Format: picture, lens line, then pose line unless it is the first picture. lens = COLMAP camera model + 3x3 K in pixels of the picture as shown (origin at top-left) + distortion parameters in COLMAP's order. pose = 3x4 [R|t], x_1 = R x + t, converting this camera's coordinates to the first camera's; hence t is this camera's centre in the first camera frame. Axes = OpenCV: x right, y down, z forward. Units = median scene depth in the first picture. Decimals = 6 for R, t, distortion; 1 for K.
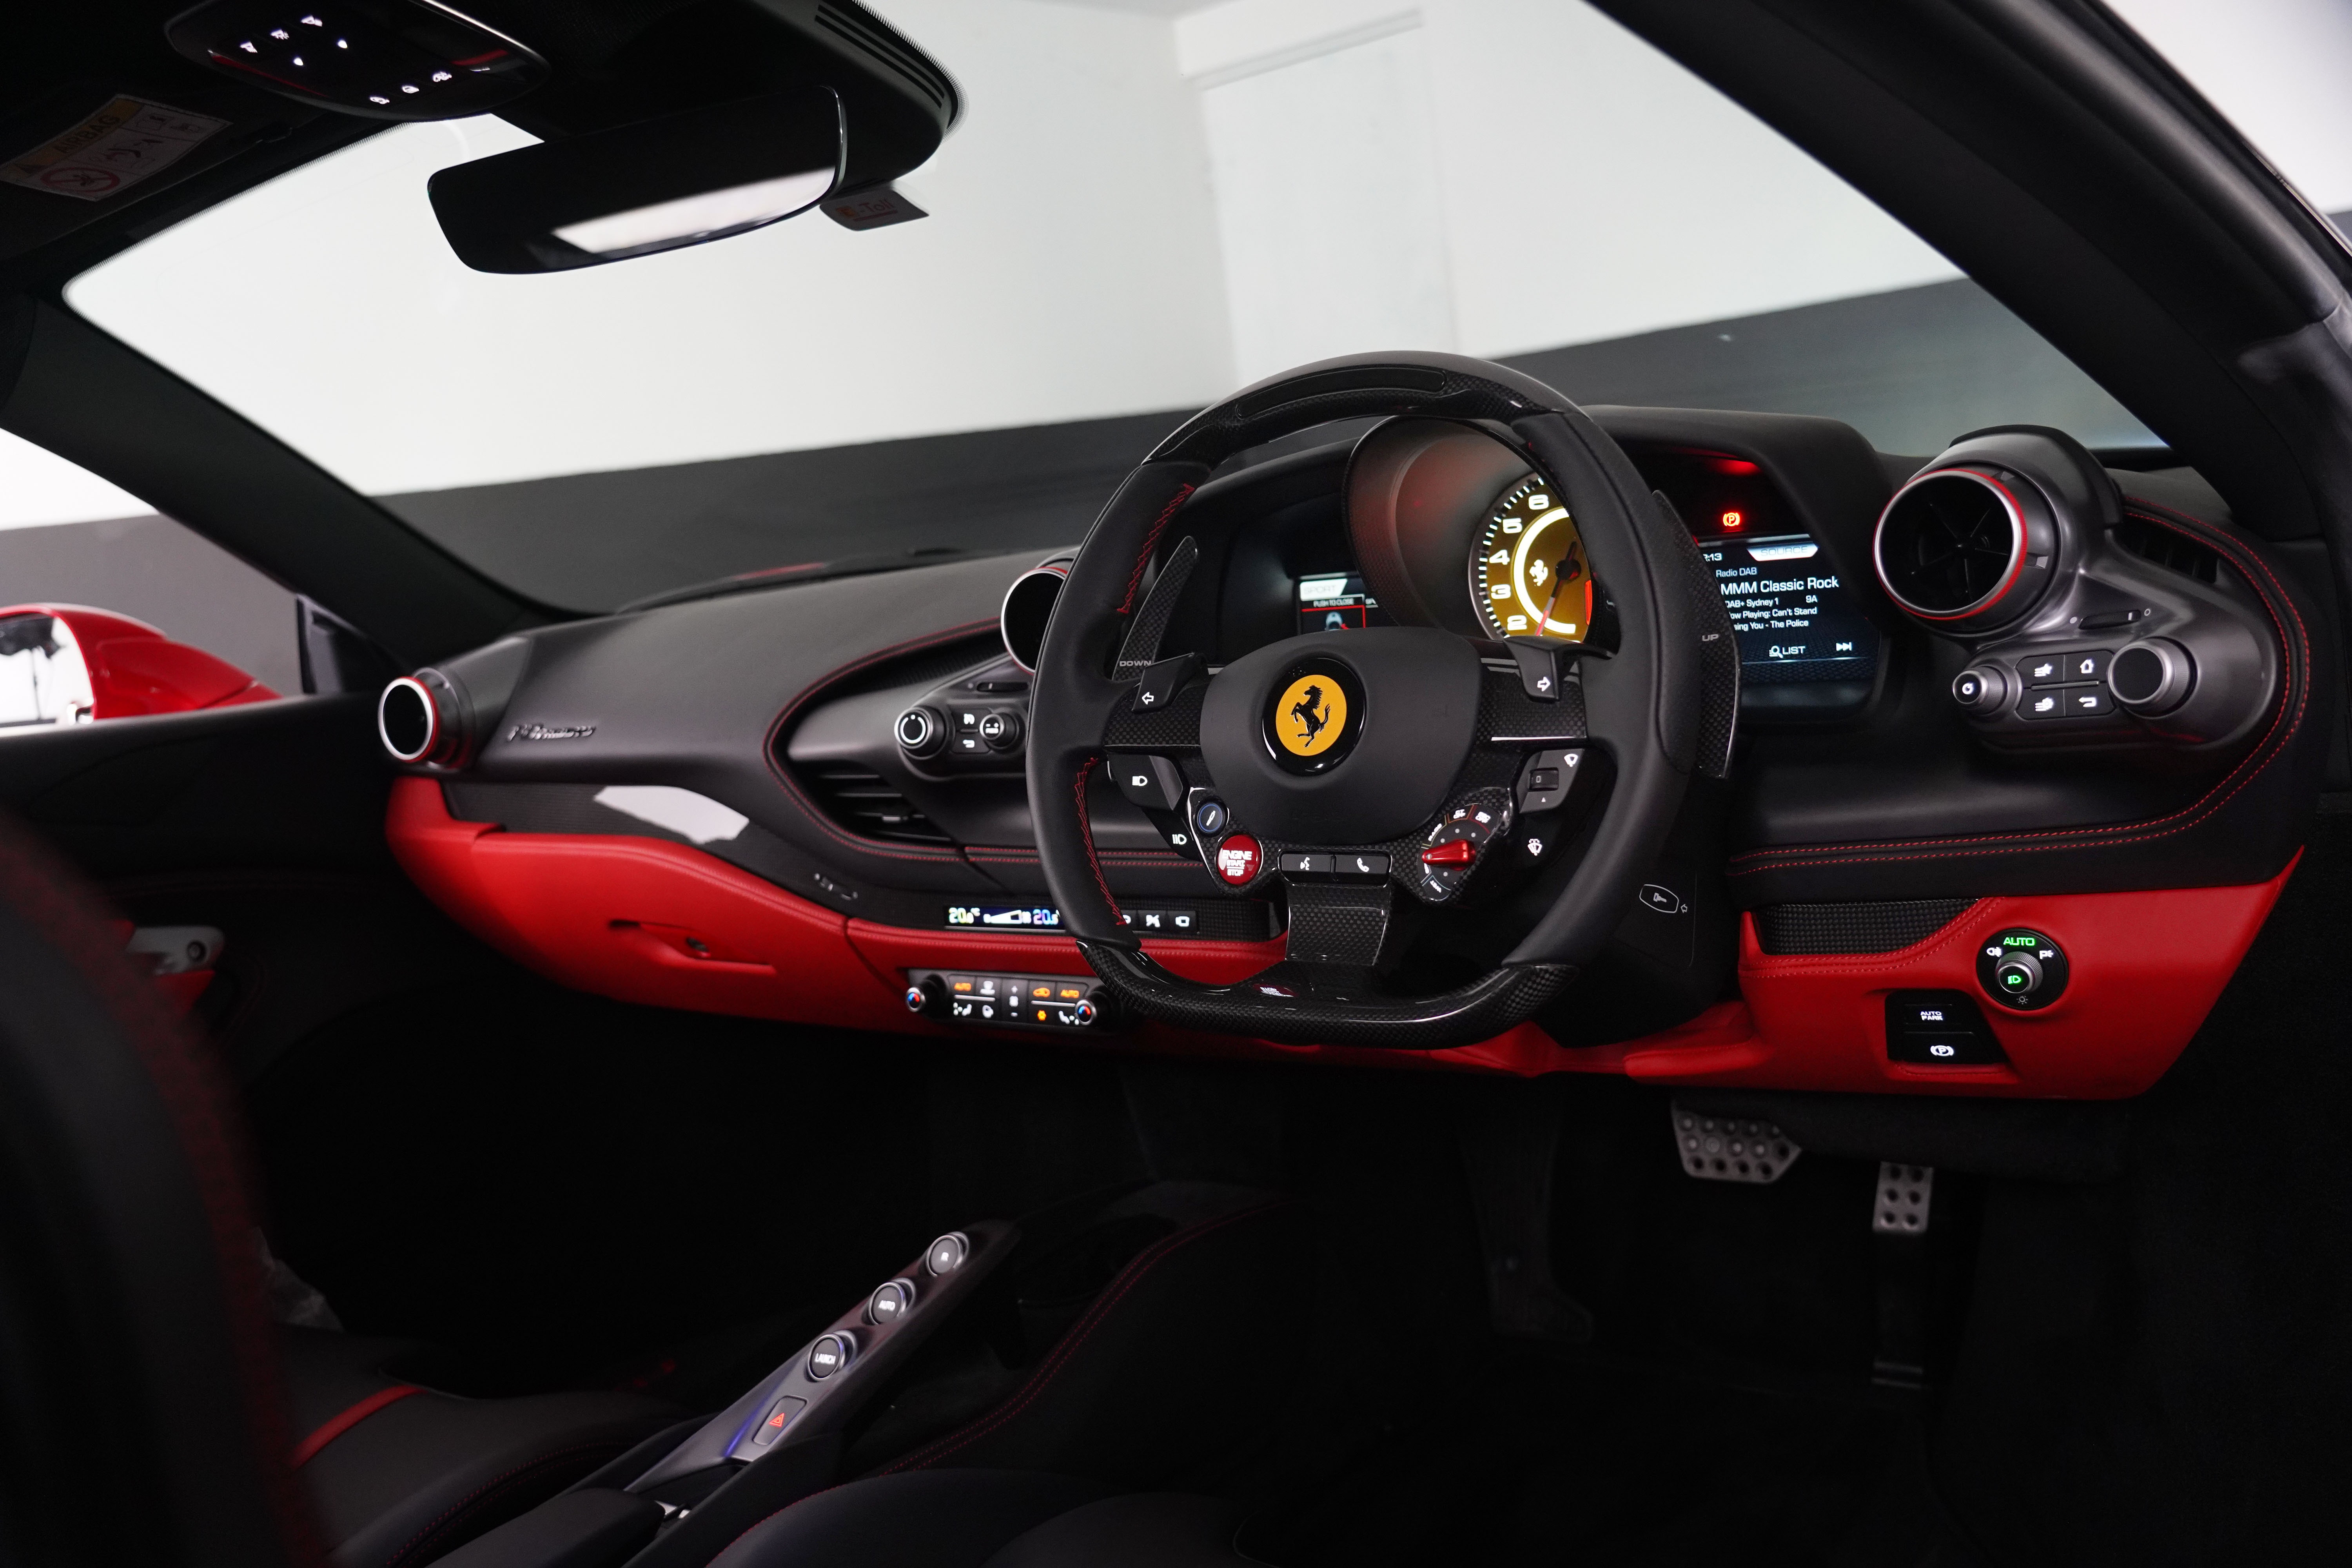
lens RADIAL K [[2012.6, 0, 1163.2], [0, 2012.6, 792.7], [0, 0, 1]] dist [0.046986, -0.010267]
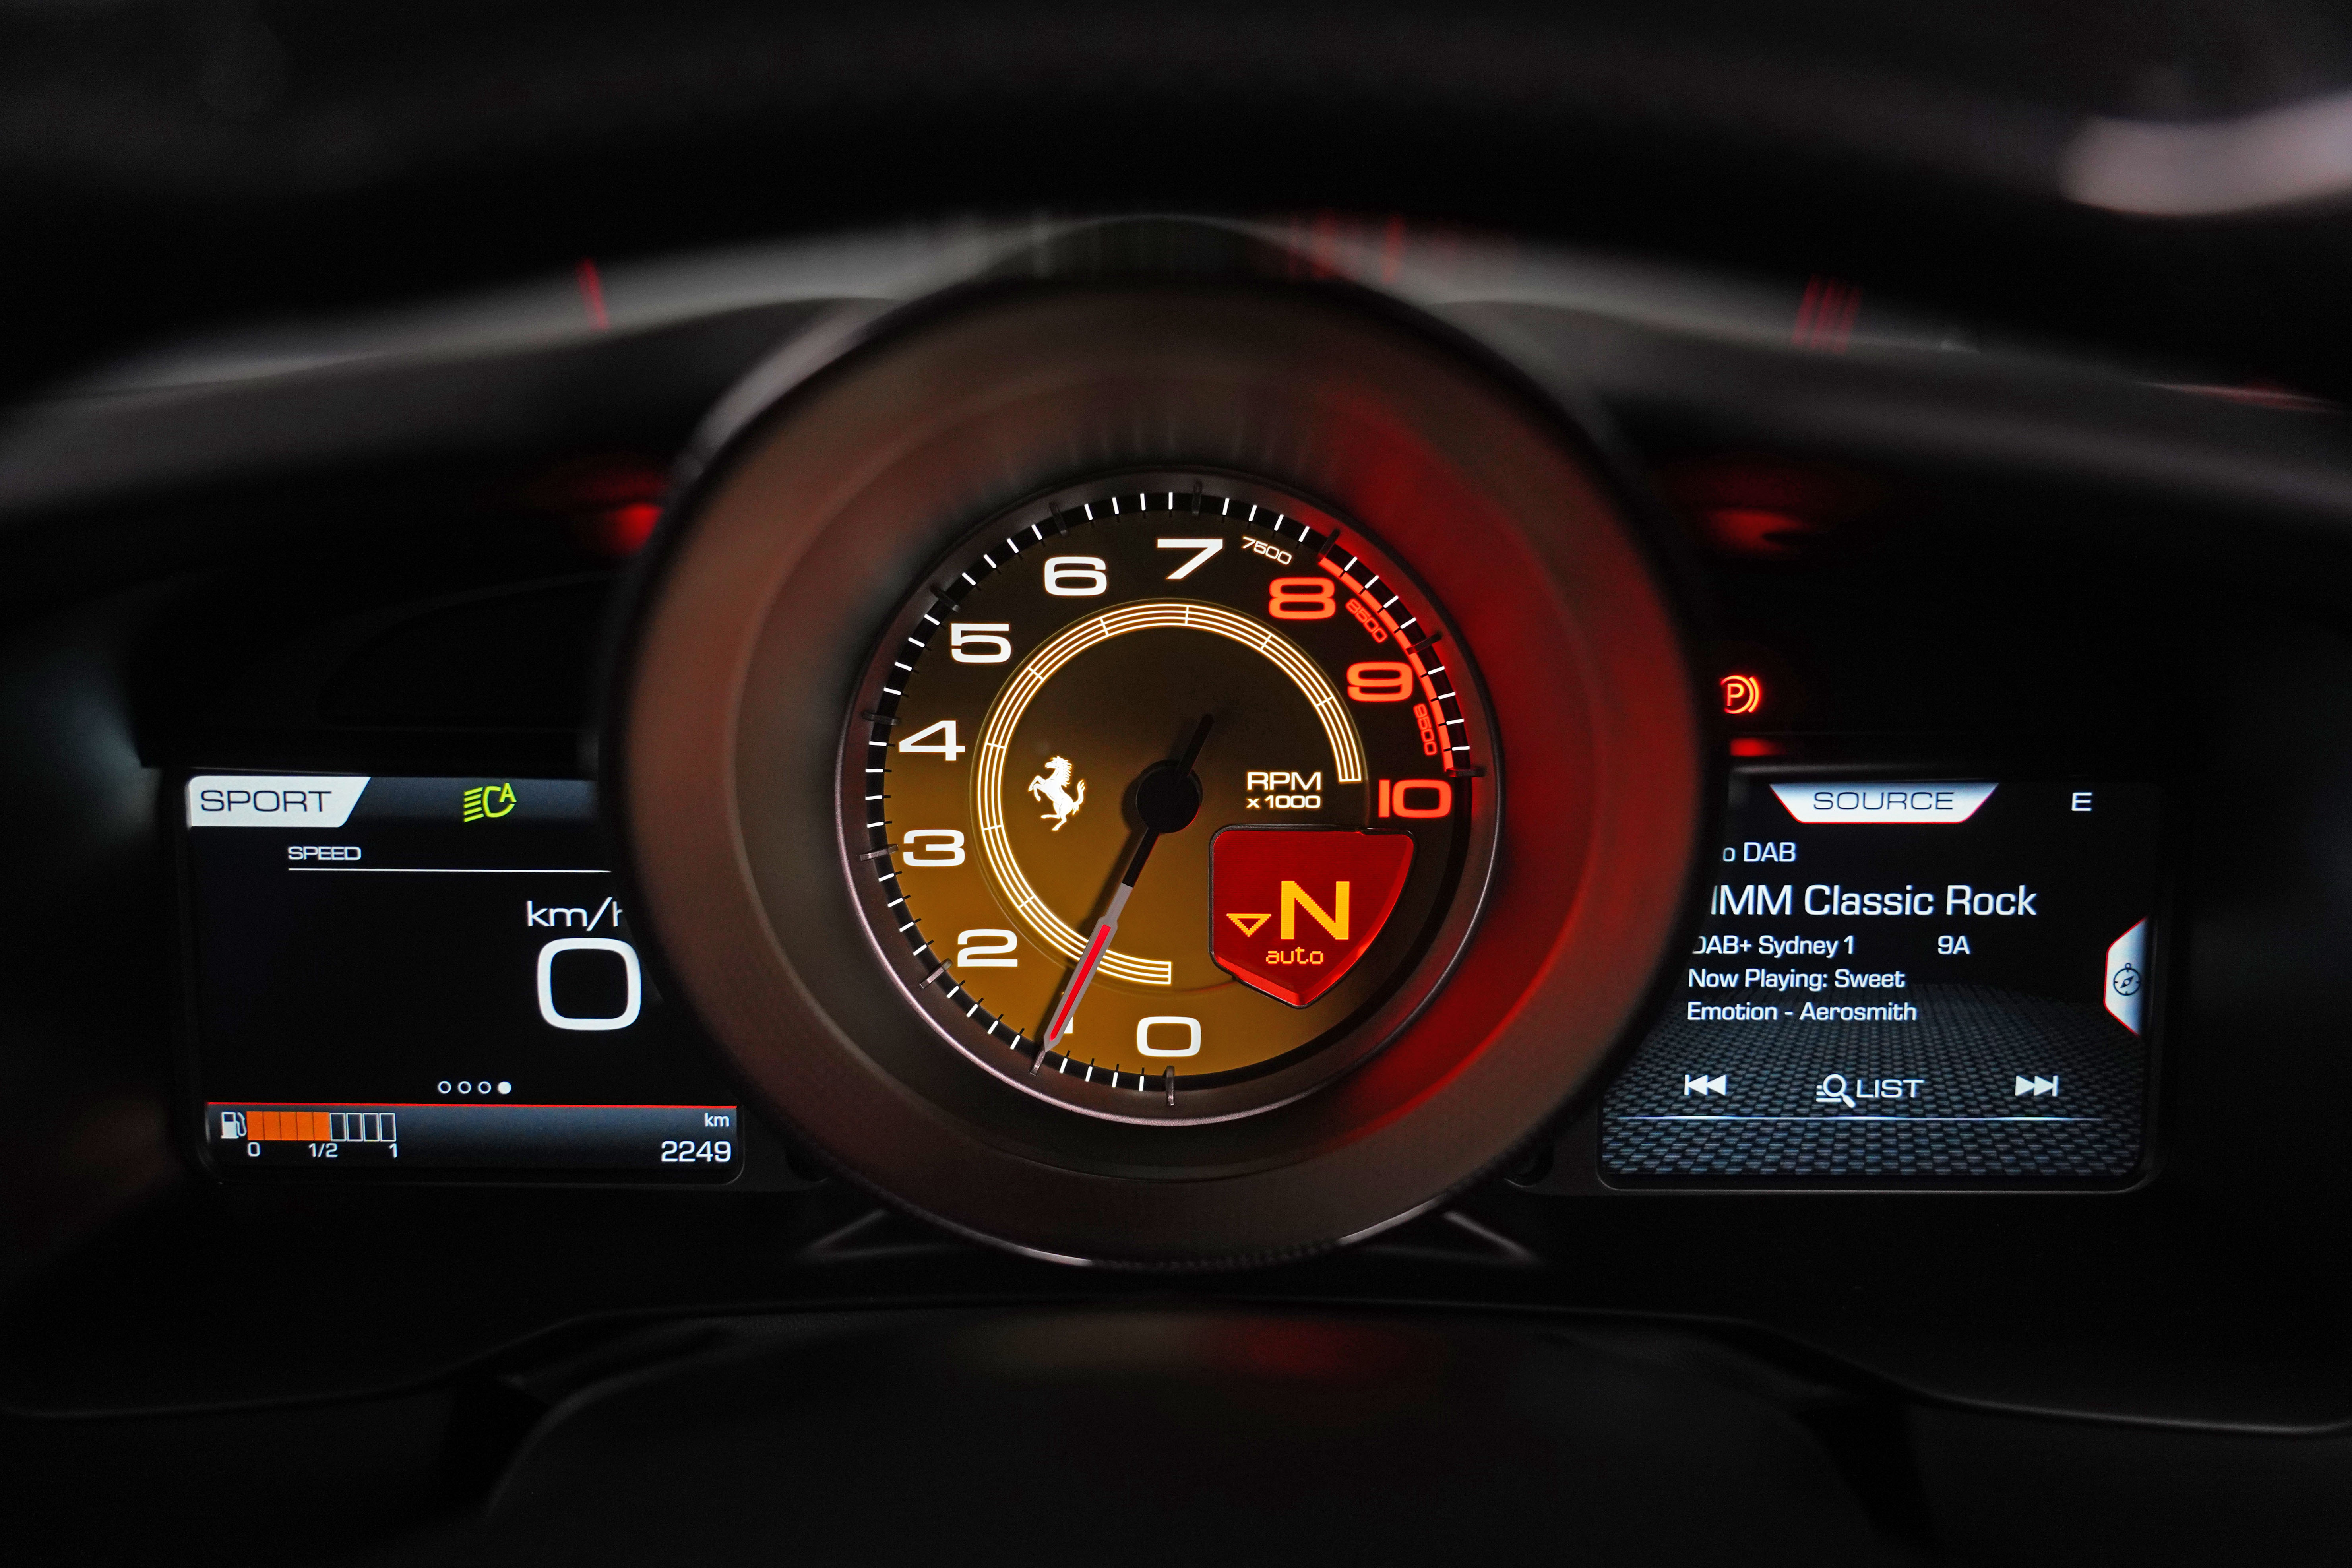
lens RADIAL K [[2089.5, 0, 1203.1], [0, 2089.5, 882.4], [0, 0, 1]] dist [0.043684, -0.040657]
pose [[0.813411, -0.018320, 0.581401, 0.012477], [-0.007588, 0.999085, 0.042098, -0.117906], [-0.581640, -0.038655, 0.812527, 0.771791]]
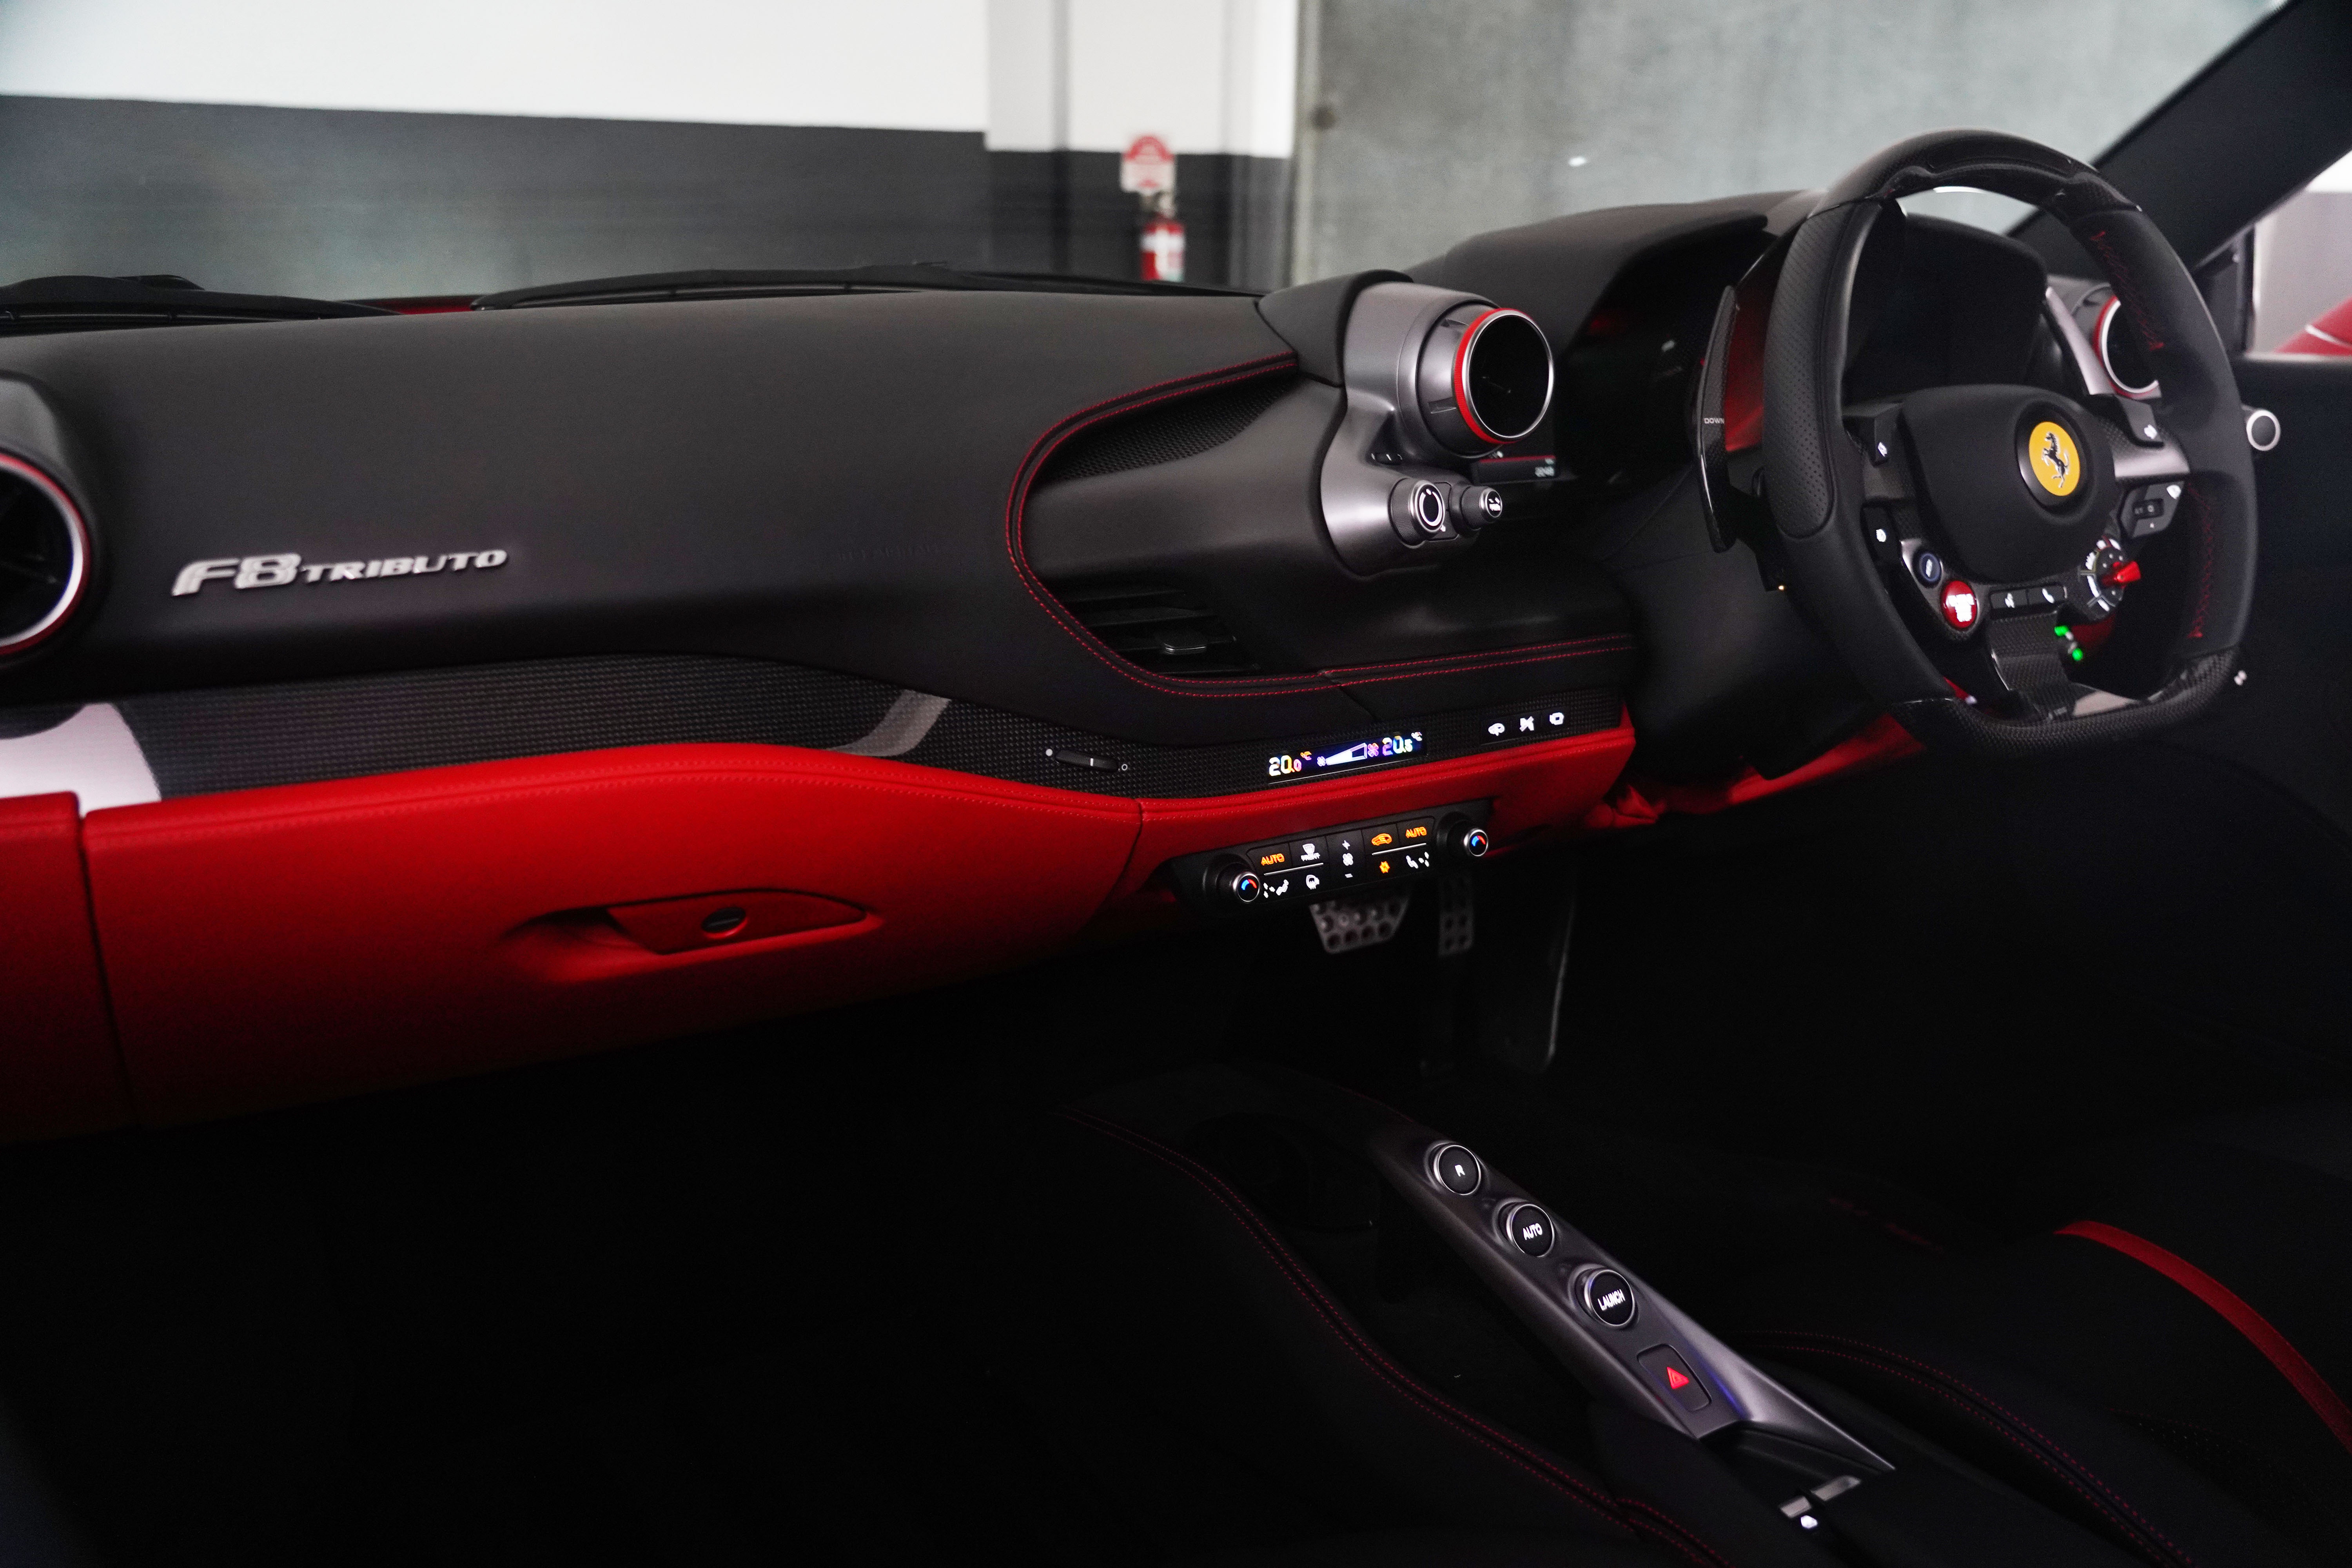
lens RADIAL K [[2089.5, 0, 1165.9], [0, 2089.5, 779.5], [0, 0, 1]] dist [0.043684, -0.040657]
pose [[0.352814, -0.118735, 0.928129, -1.007870], [0.090068, 0.991620, 0.092620, -0.012968], [-0.931348, 0.050917, 0.360552, 0.893728]]
